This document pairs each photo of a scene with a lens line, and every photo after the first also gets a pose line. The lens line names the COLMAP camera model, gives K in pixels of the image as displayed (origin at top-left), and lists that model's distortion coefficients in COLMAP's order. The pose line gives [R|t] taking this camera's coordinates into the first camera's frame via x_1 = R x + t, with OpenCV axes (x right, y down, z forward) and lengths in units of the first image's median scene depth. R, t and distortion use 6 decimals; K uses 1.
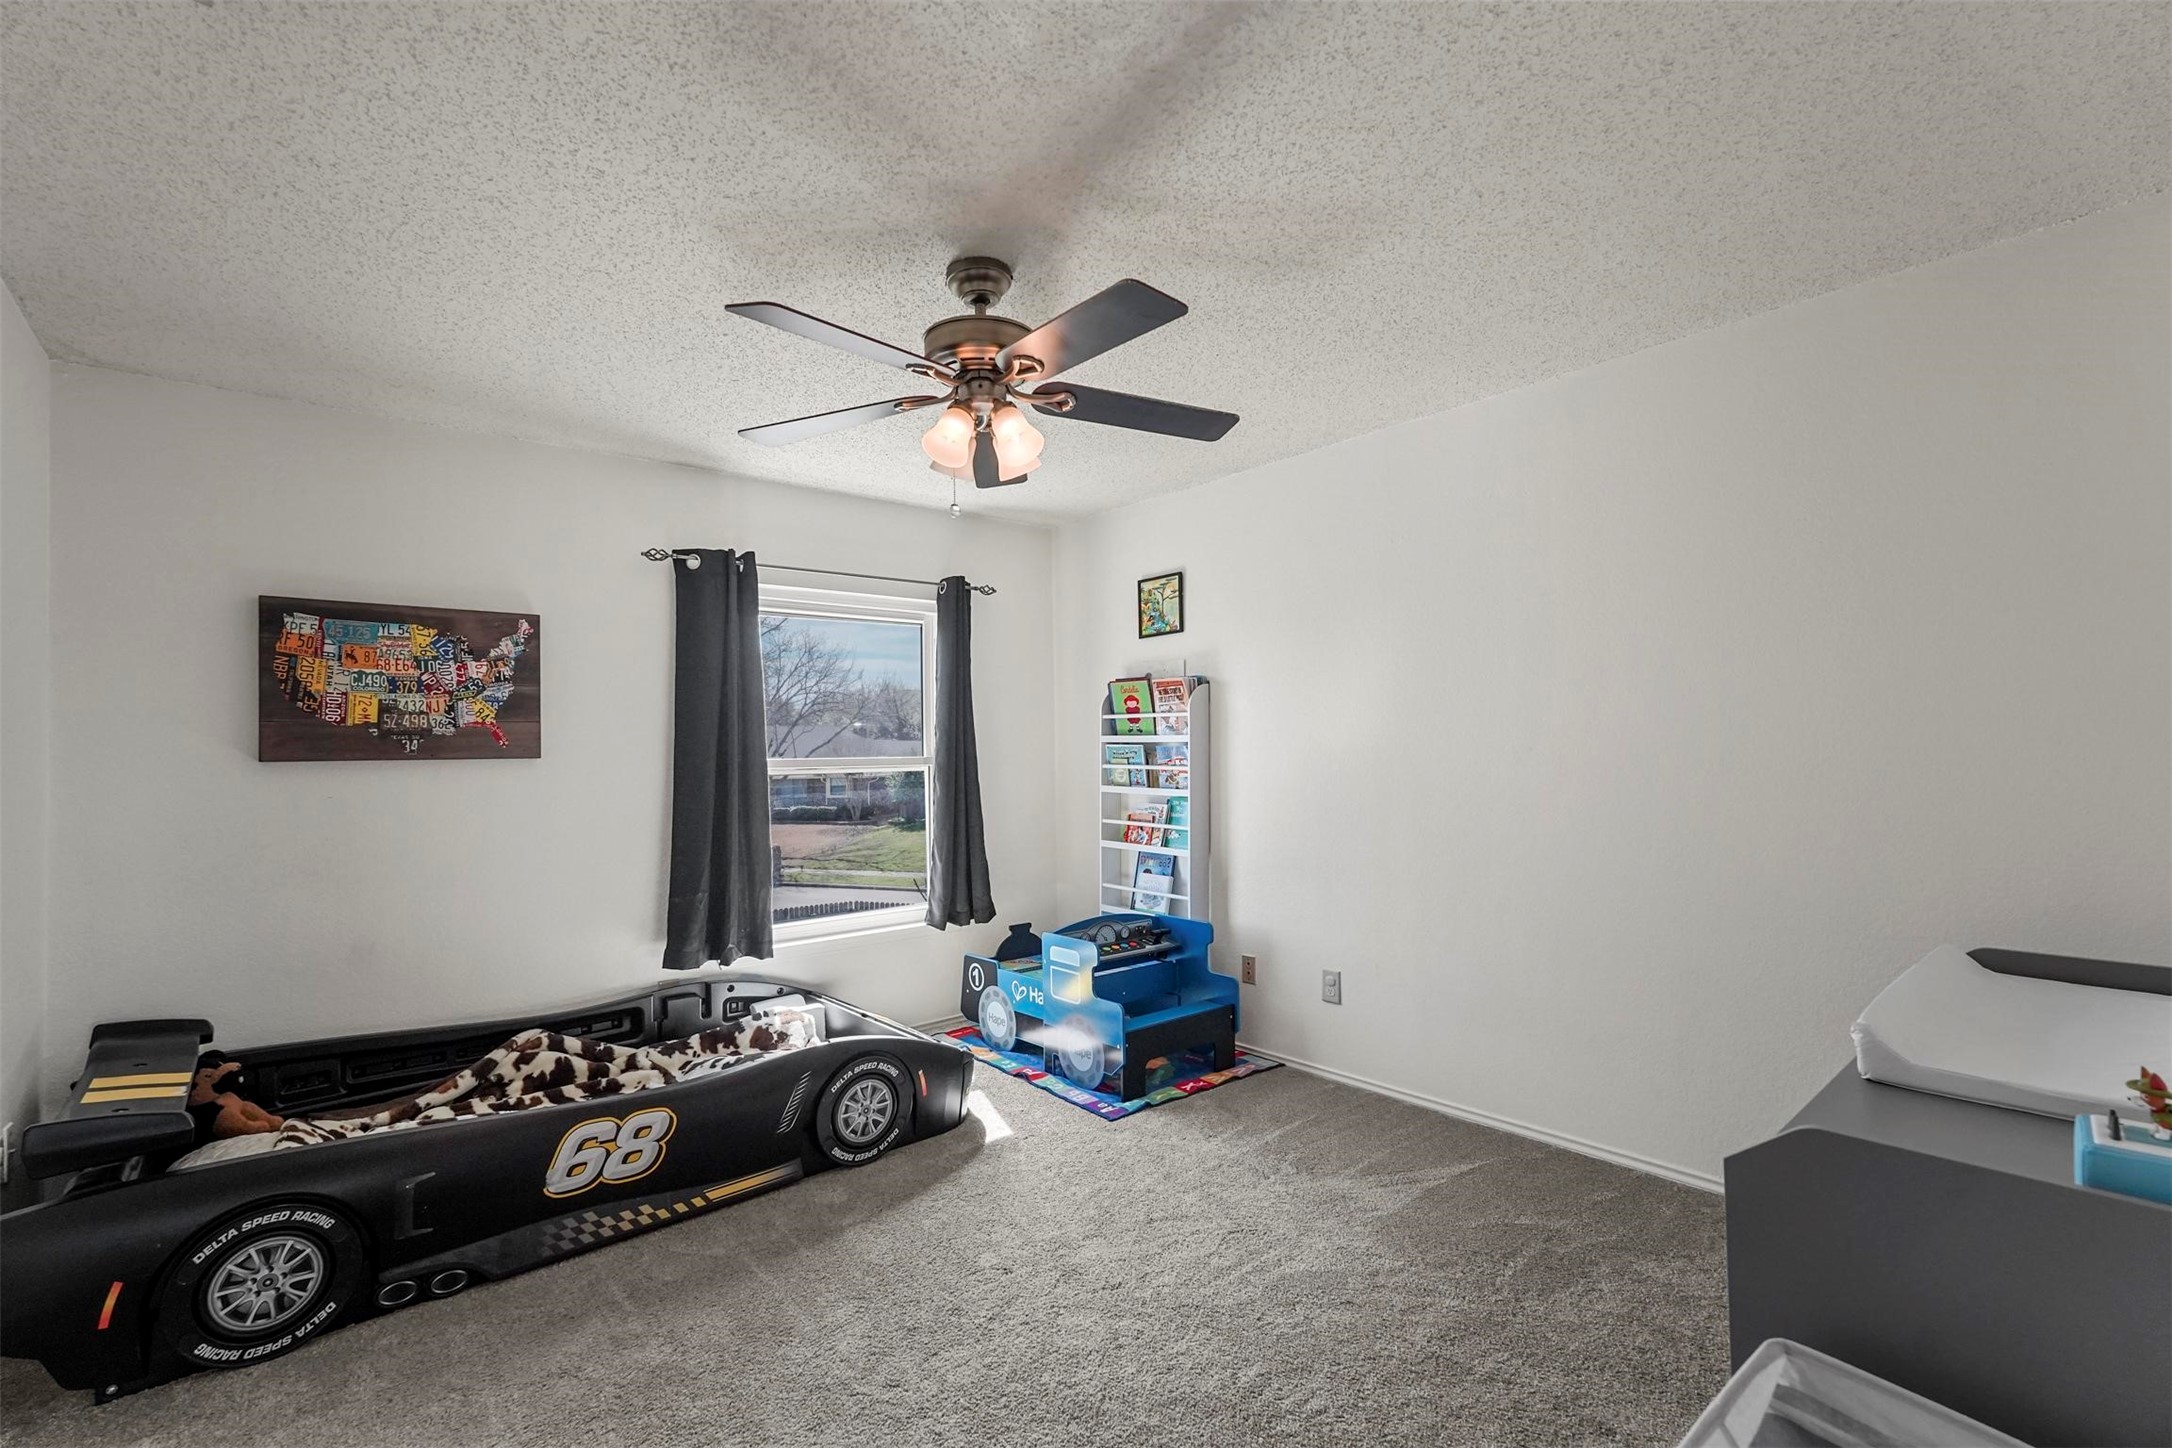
lens RADIAL K [[959.5, 0, 1082.6], [0, 959.5, 733.2], [0, 0, 1]] dist [-0.014098, 0.010143]
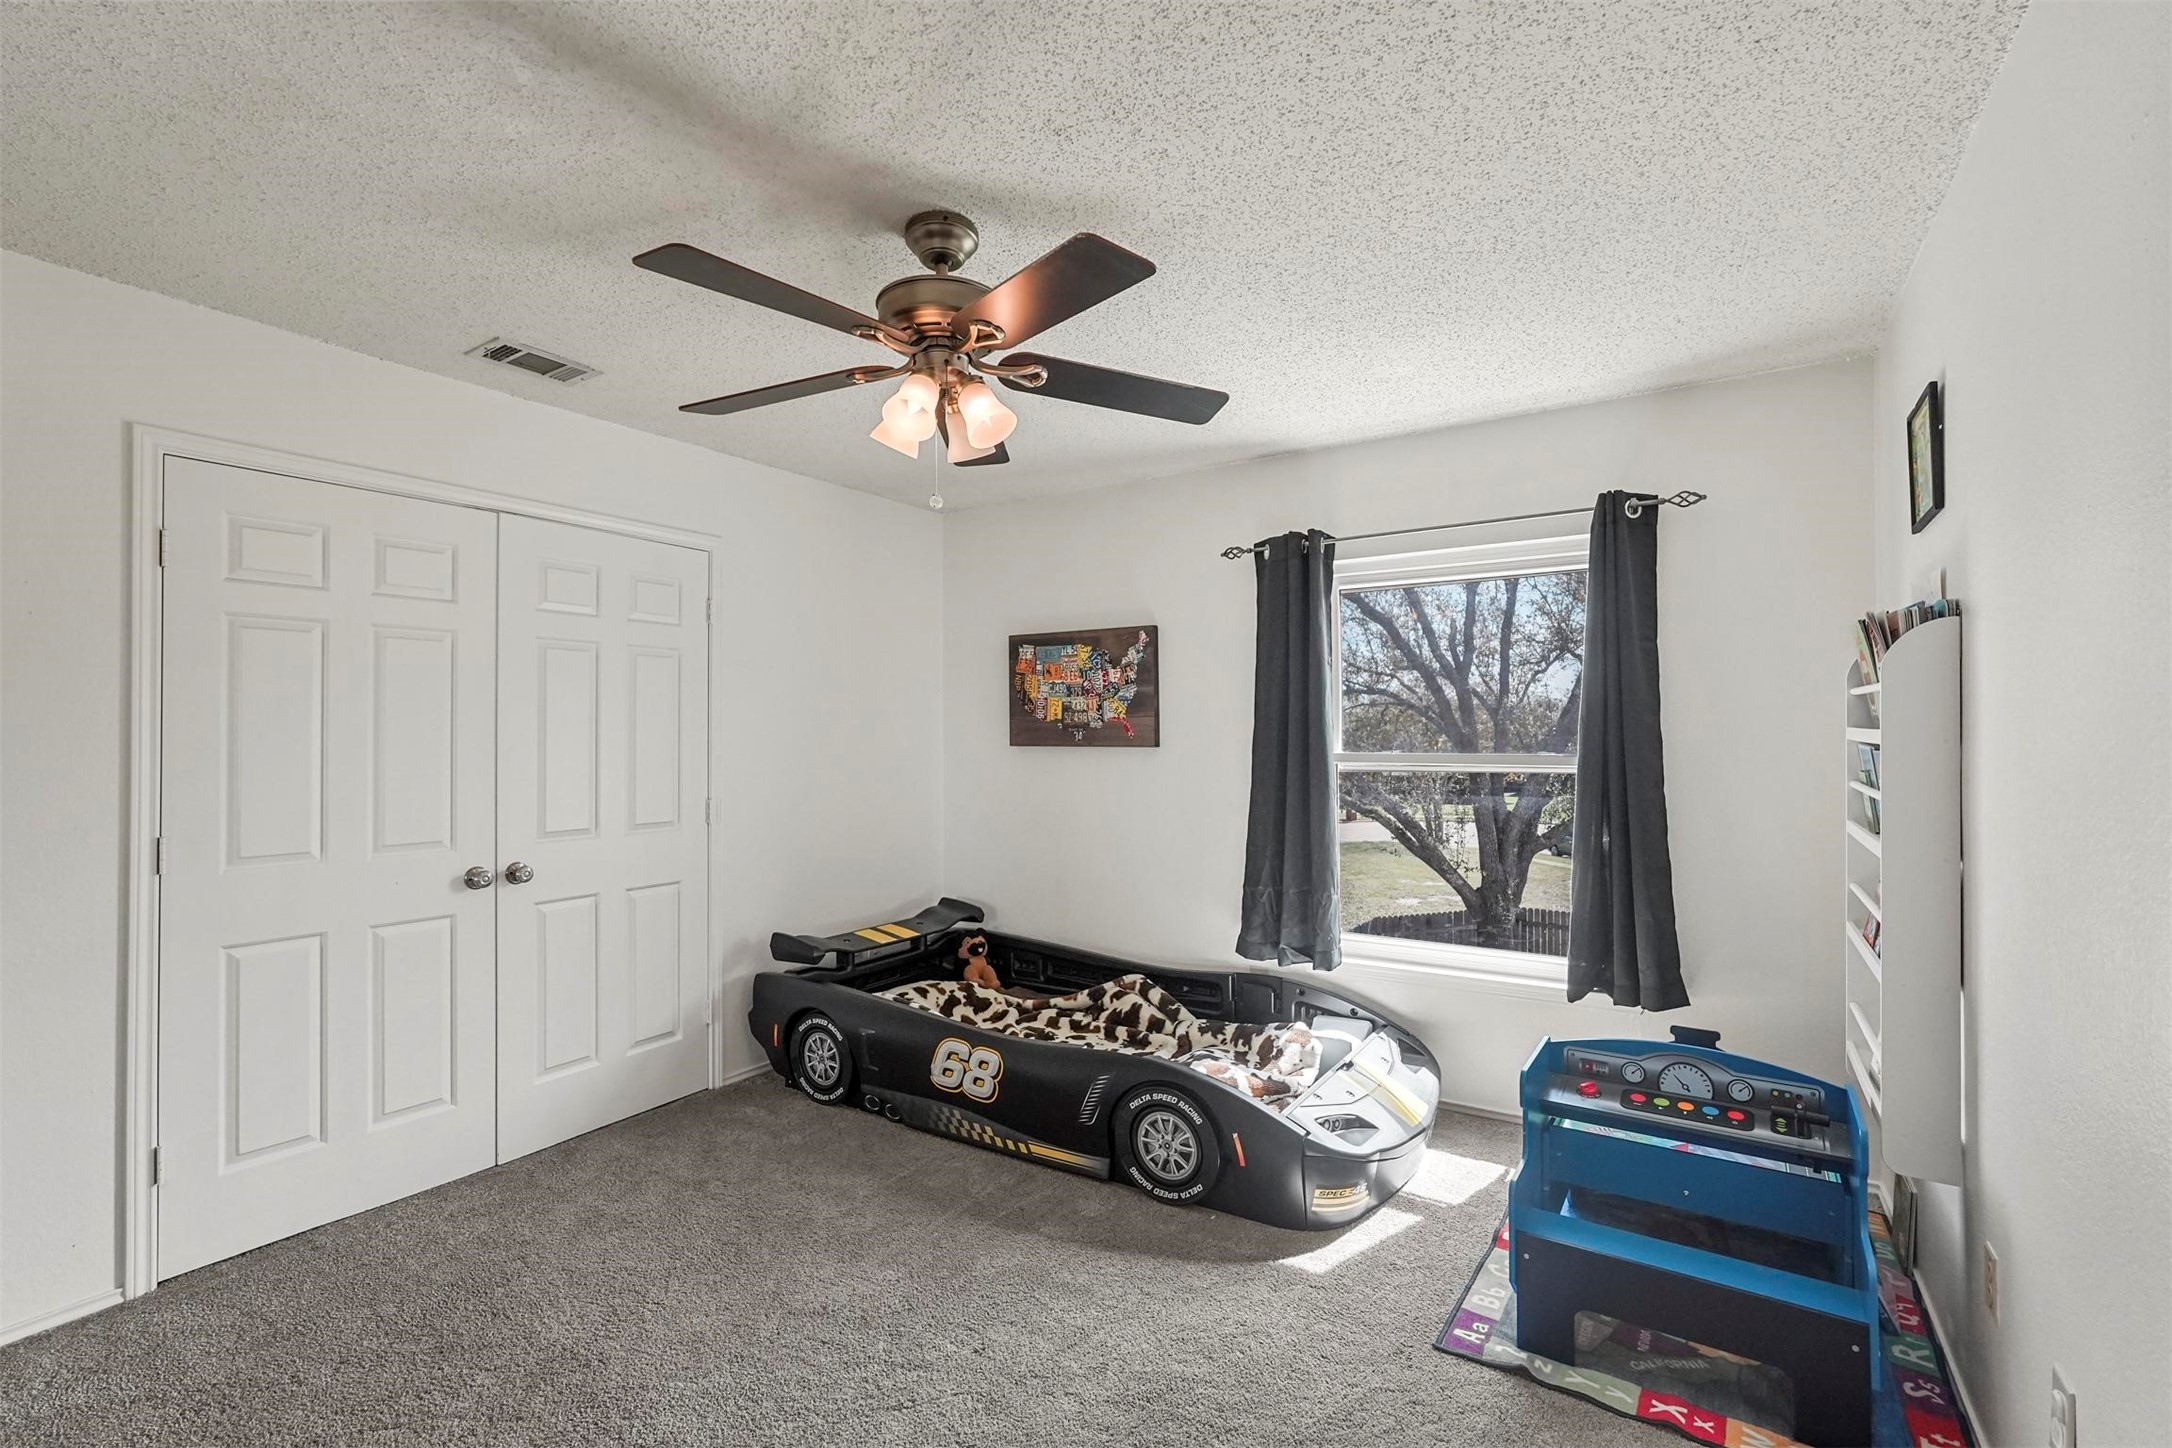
lens RADIAL K [[961.7, 0, 1088.2], [0, 961.7, 726.7], [0, 0, 1]] dist [-0.016735, 0.008769]
pose [[0.289558, 0.006538, -0.957138, 0.585368], [0.016193, 0.999800, 0.011729, -0.015338], [0.957023, -0.018895, 0.289394, 0.631585]]
